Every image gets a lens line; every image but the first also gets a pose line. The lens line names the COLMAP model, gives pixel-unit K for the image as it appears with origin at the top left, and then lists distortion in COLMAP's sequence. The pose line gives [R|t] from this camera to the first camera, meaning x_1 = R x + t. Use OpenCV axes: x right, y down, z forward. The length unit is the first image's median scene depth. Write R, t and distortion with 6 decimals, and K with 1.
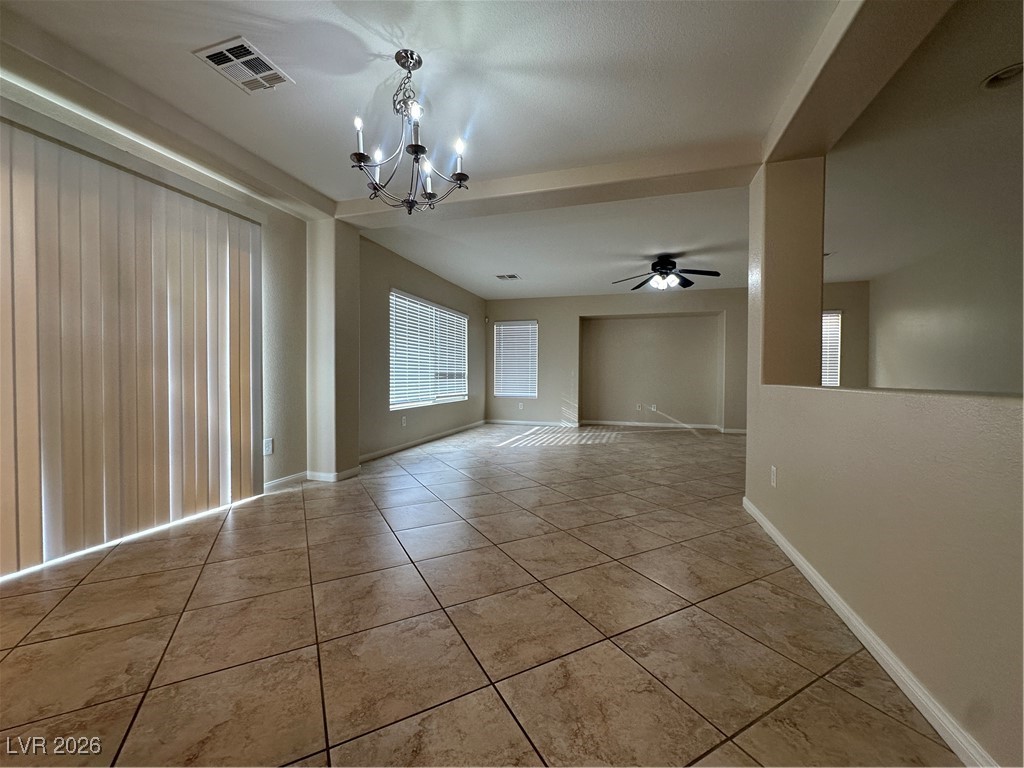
lens RADIAL K [[408.1, 0, 510.3], [0, 408.1, 383.6], [0, 0, 1]] dist [-0.002652, 0.000487]
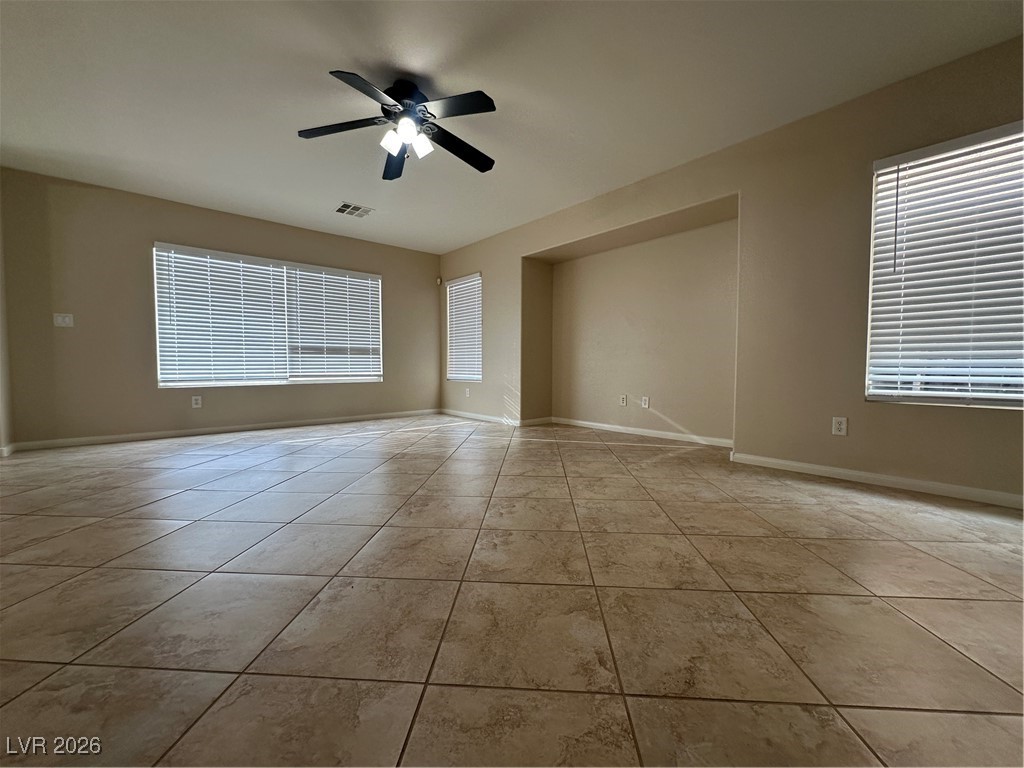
lens RADIAL K [[408.1, 0, 510.3], [0, 408.1, 383.6], [0, 0, 1]] dist [-0.002652, 0.000487]
pose [[0.847095, 0.015228, -0.531224, 0.529356], [-0.003614, 0.999731, 0.022894, 0.023893], [0.531430, -0.017474, 0.846922, 0.458121]]
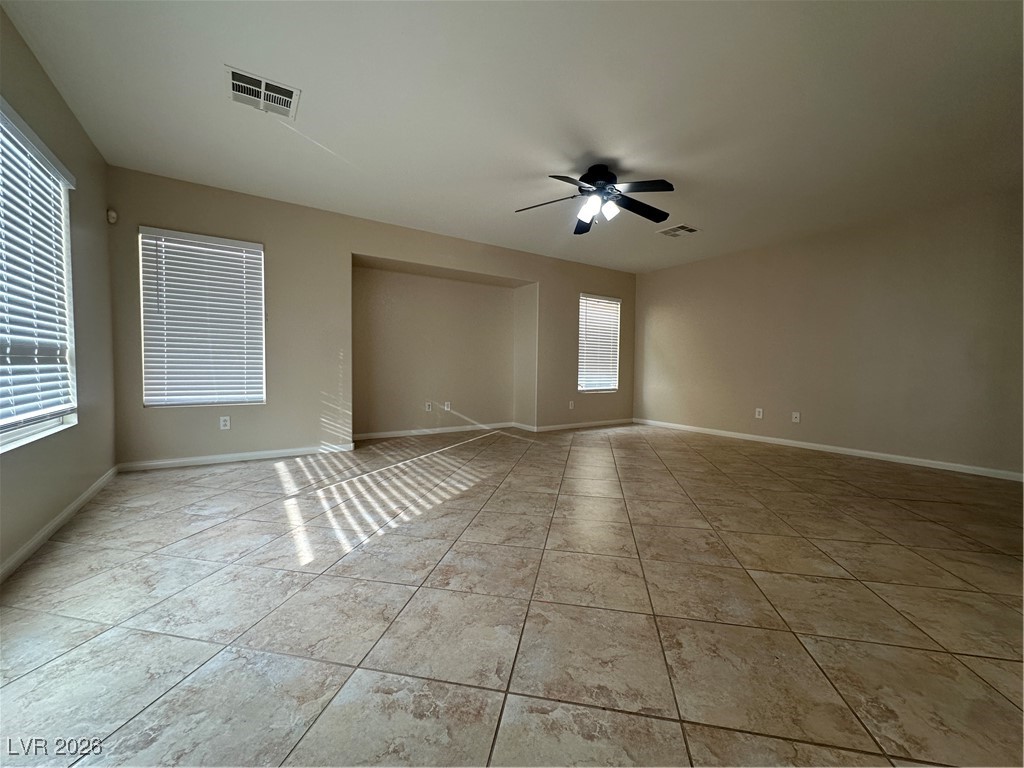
lens RADIAL K [[408.1, 0, 510.3], [0, 408.1, 383.6], [0, 0, 1]] dist [-0.002652, 0.000487]
pose [[0.638519, -0.030847, 0.768988, -0.134763], [0.005989, 0.999365, 0.035115, -0.004829], [-0.769583, -0.017816, 0.638299, 0.496205]]
